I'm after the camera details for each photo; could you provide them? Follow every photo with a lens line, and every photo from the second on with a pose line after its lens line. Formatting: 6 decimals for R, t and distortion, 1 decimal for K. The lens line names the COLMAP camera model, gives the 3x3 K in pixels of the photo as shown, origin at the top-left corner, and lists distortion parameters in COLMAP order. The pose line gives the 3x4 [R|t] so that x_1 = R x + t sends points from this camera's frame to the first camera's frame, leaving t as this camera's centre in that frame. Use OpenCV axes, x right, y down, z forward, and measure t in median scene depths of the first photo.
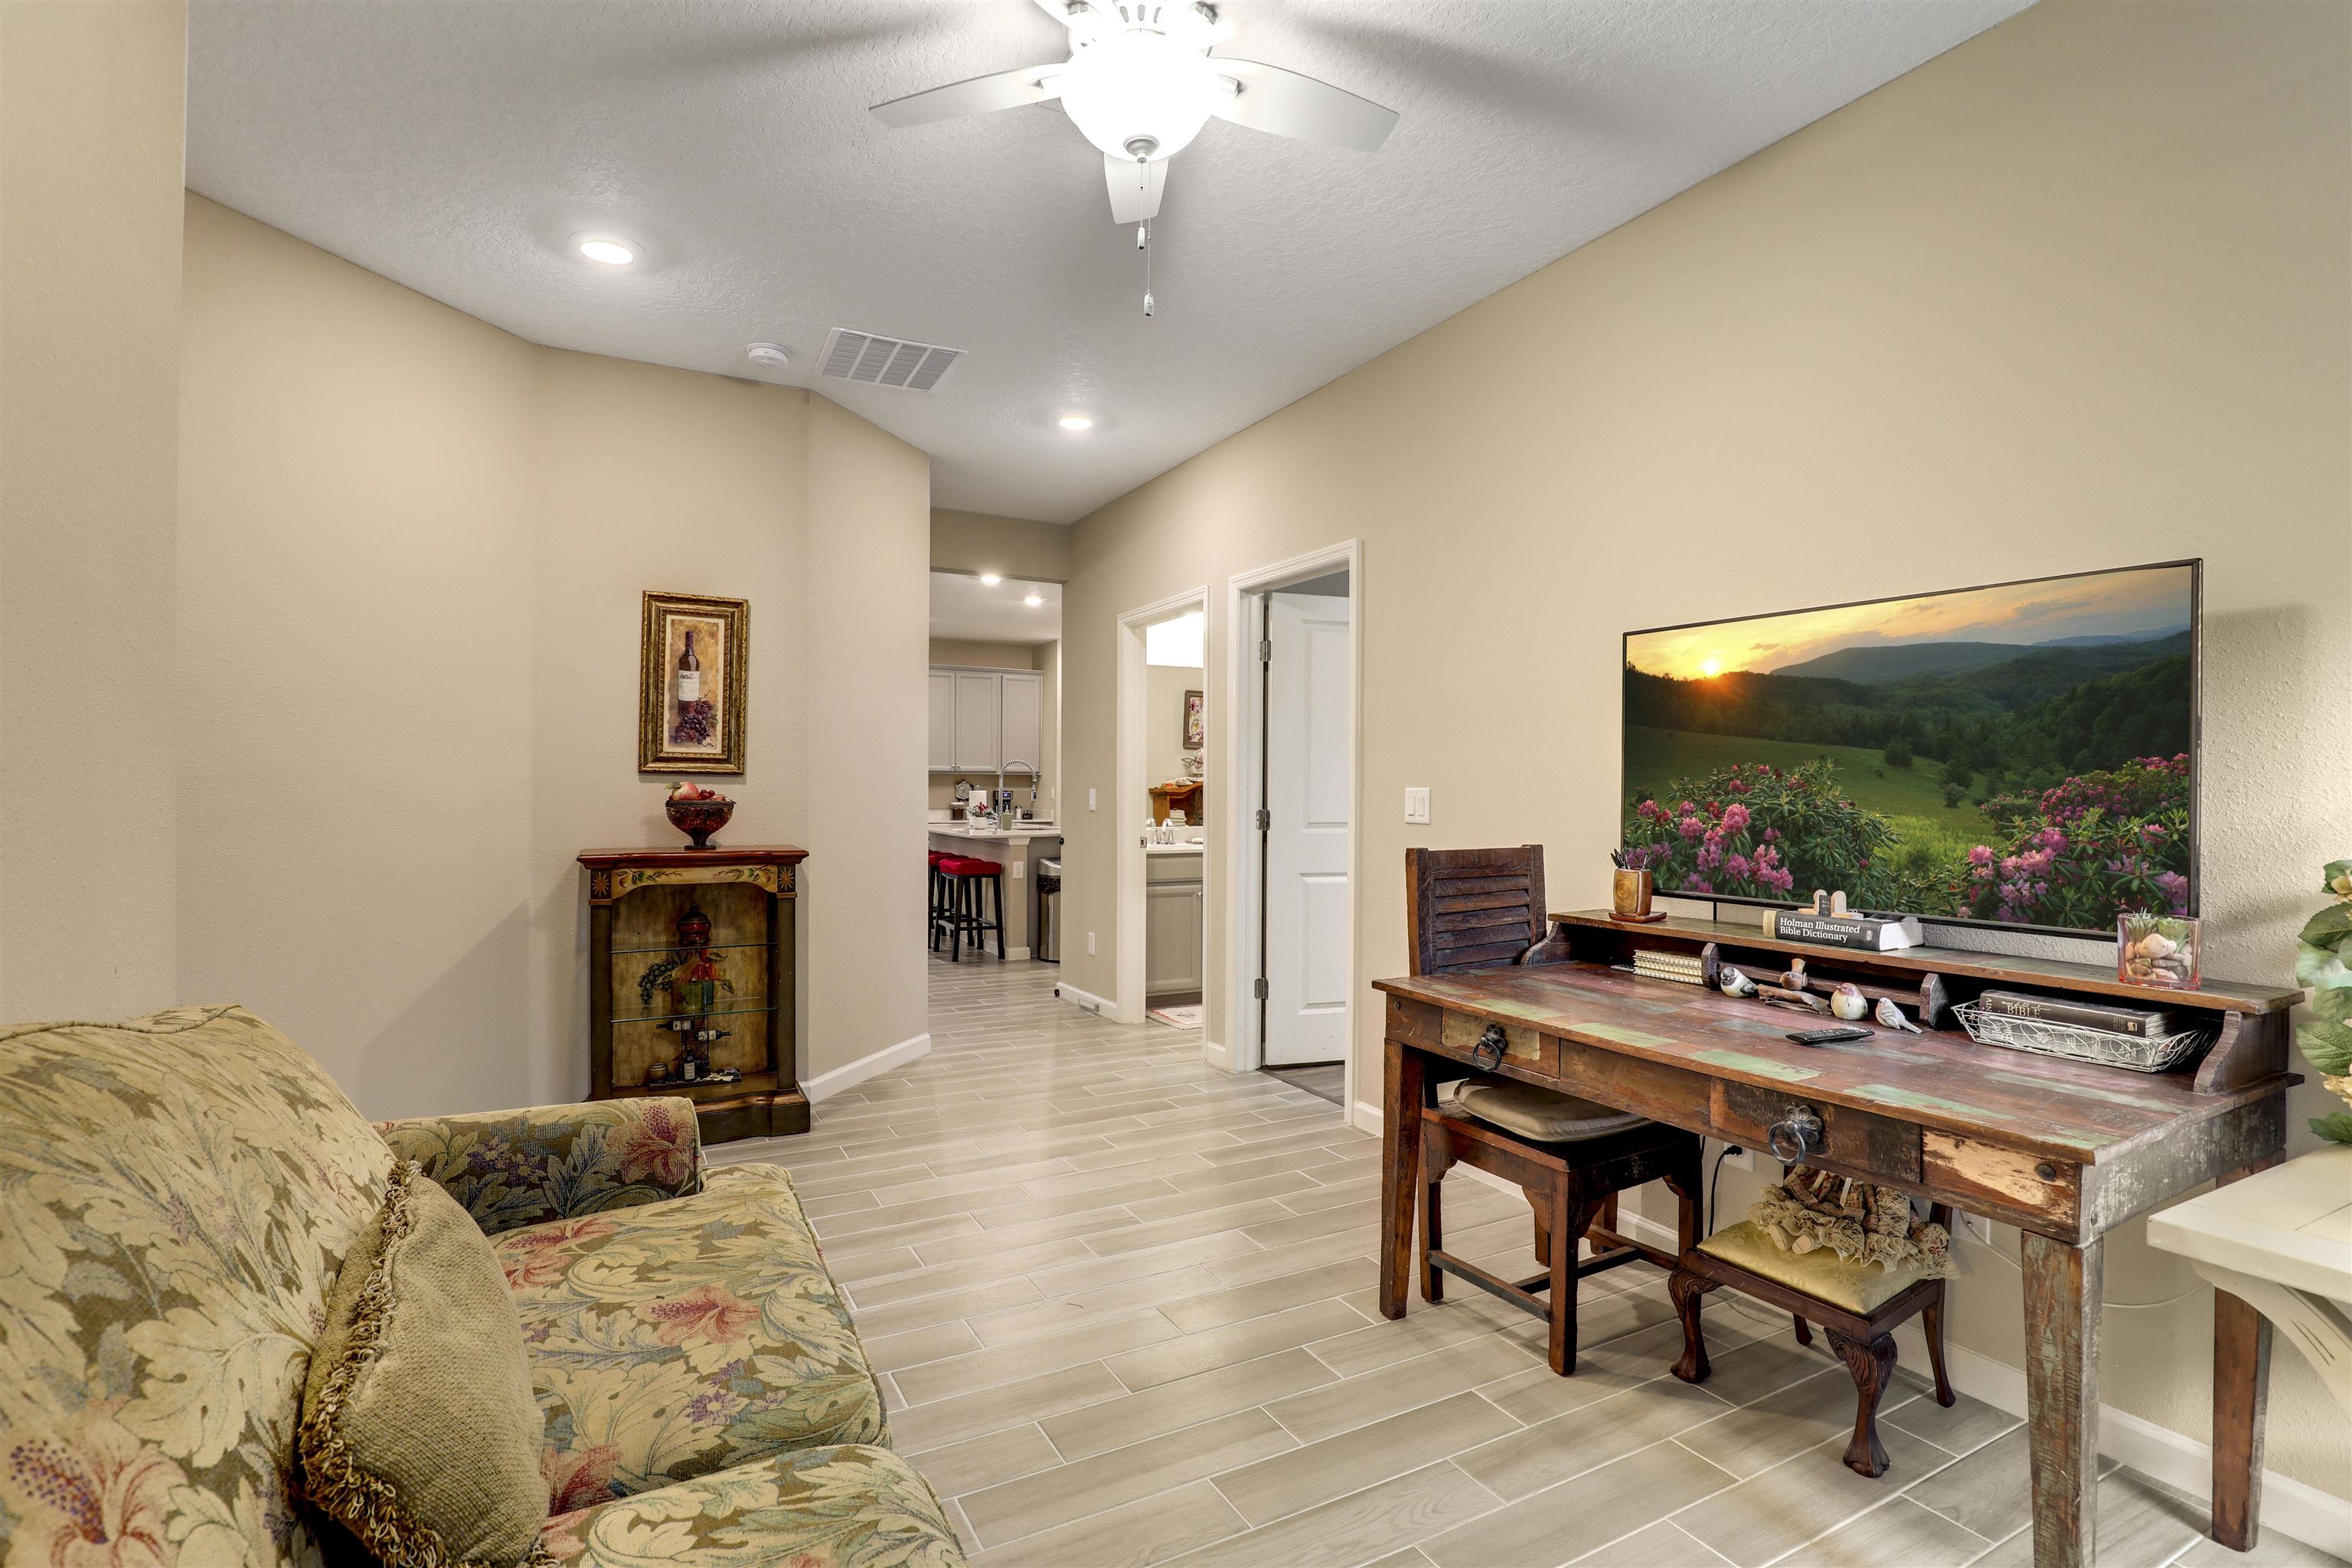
lens RADIAL K [[1081.0, 0, 1179.4], [0, 1081.0, 779.8], [0, 0, 1]] dist [-0.033311, 0.005566]
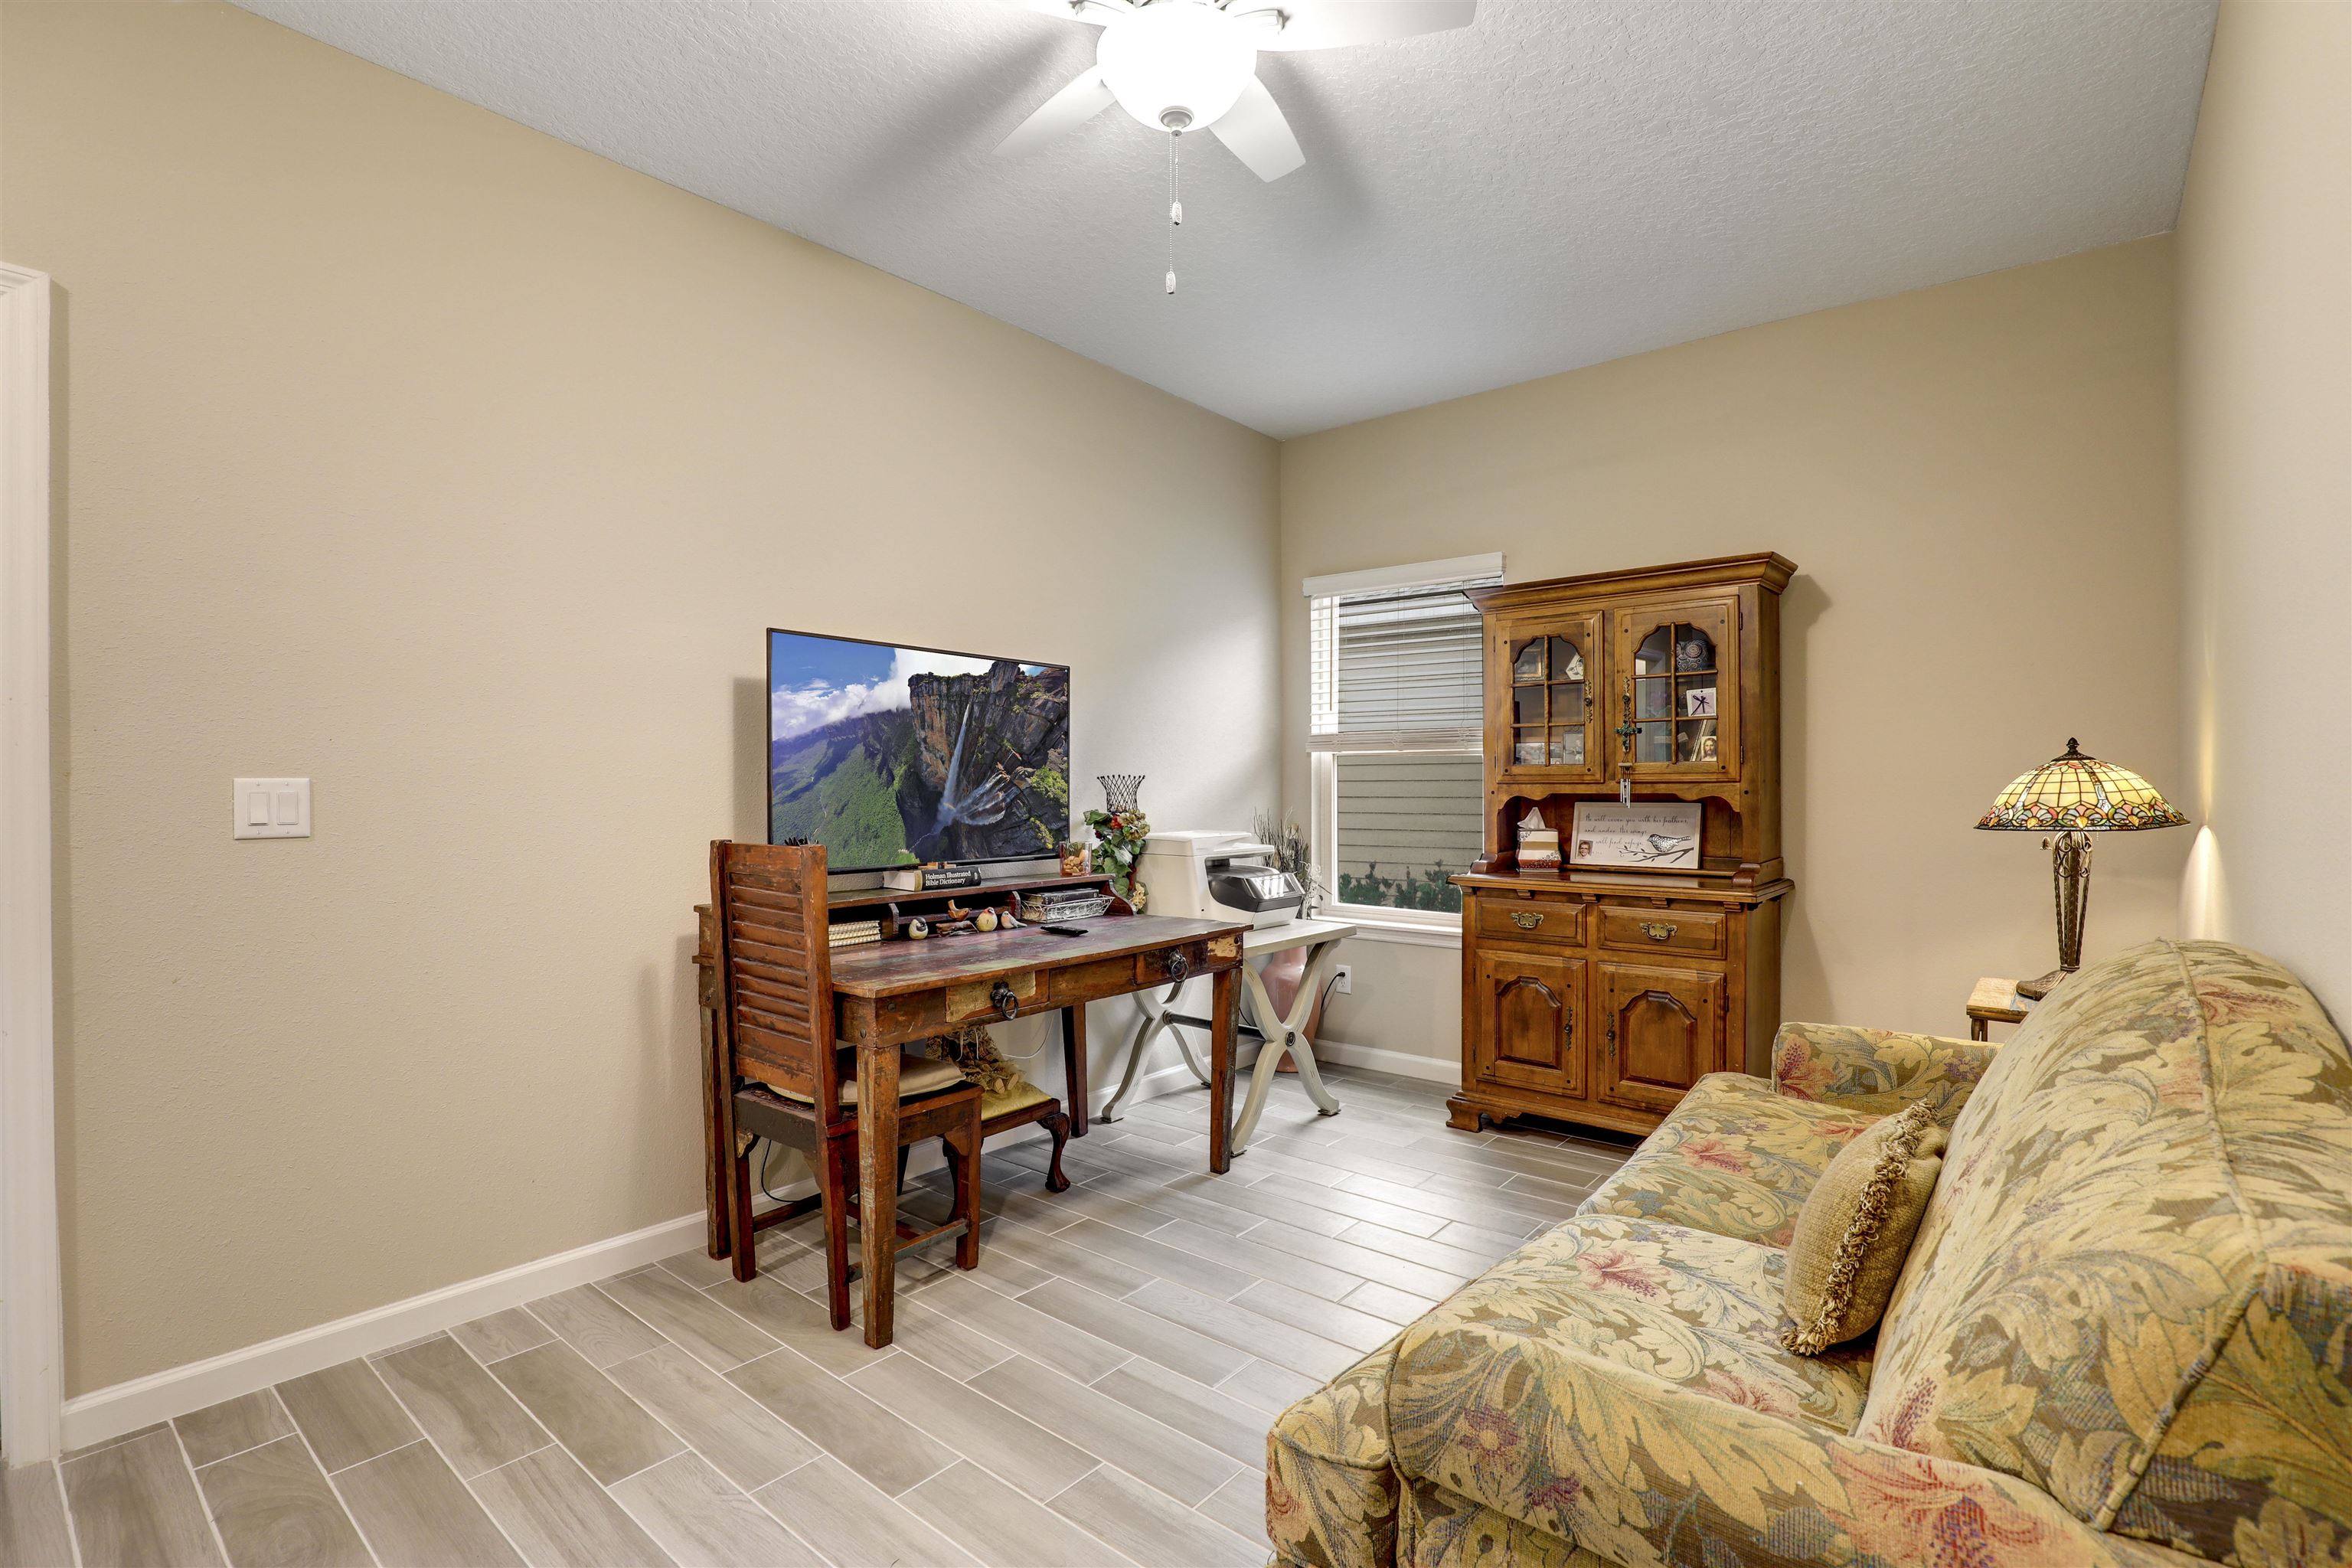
lens RADIAL K [[1081.0, 0, 1239.6], [0, 1081.0, 801.0], [0, 0, 1]] dist [-0.033311, 0.005566]
pose [[-0.395668, -0.016571, 0.918244, -1.187479], [-0.005787, 0.999862, 0.015550, 0.018450], [-0.918375, 0.000839, -0.395709, 1.659325]]
